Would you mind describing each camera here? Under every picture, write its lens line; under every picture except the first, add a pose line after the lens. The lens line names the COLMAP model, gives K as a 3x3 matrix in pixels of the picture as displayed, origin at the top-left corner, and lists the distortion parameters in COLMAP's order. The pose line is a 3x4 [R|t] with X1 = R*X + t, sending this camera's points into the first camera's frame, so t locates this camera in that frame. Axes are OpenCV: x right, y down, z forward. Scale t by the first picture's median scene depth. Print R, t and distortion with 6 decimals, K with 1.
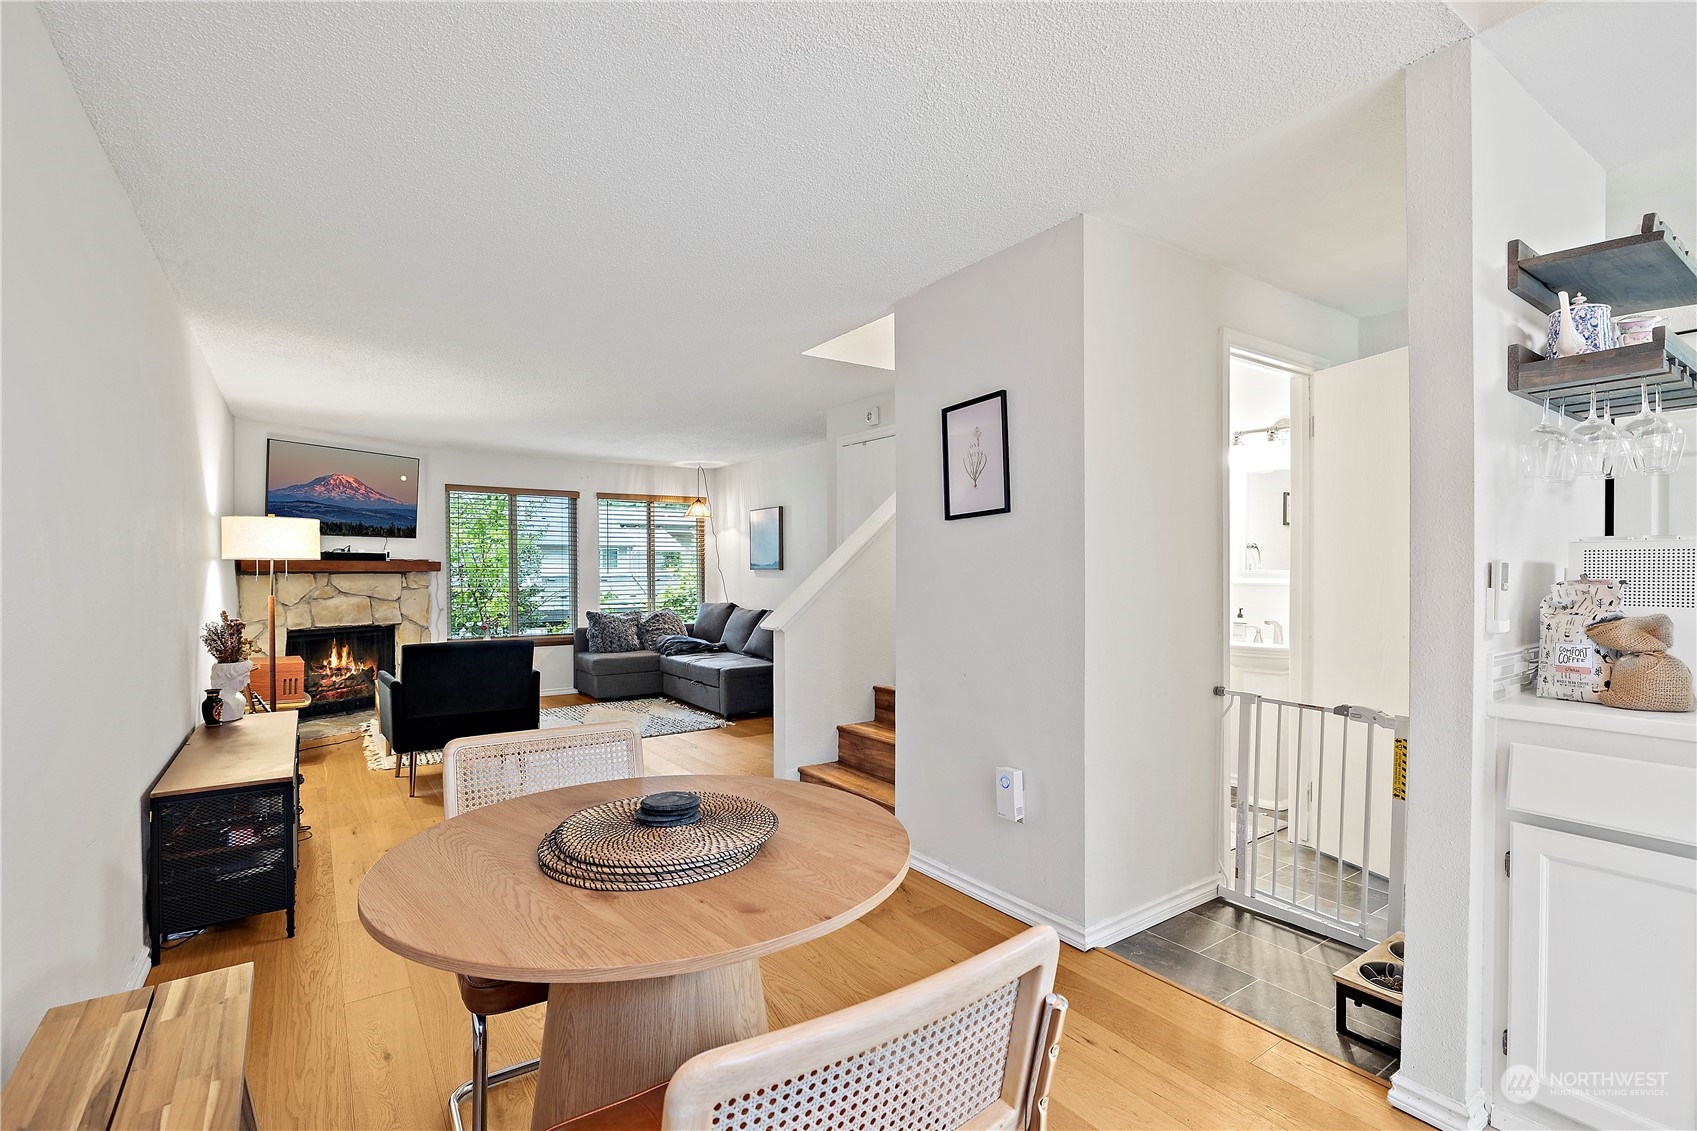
lens RADIAL K [[800.2, 0, 857.4], [0, 800.2, 573.9], [0, 0, 1]] dist [-0.005917, -0.000041]
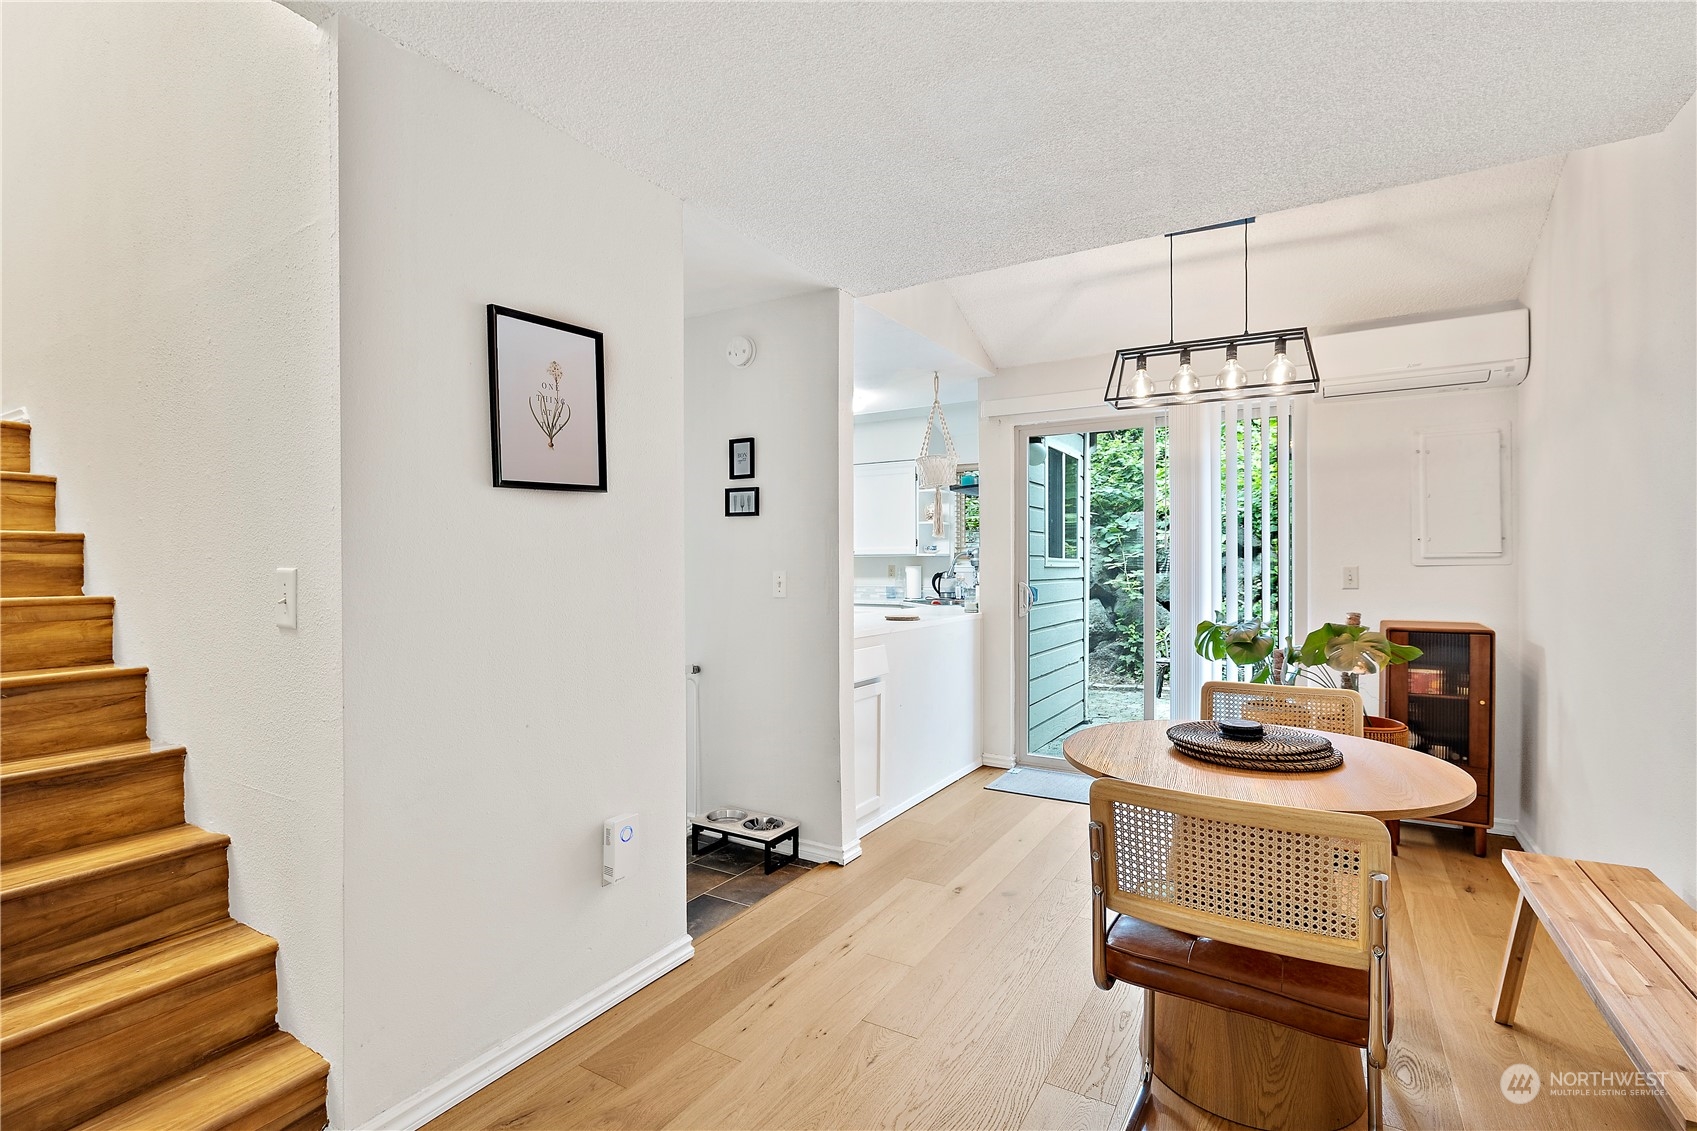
lens RADIAL K [[800.2, 0, 853.8], [0, 800.2, 565.3], [0, 0, 1]] dist [-0.005917, -0.000041]
pose [[-0.414687, 0.002118, 0.909962, -0.595638], [0.013394, 0.999903, 0.003777, -0.005372], [-0.909866, 0.013754, -0.414675, 1.057439]]
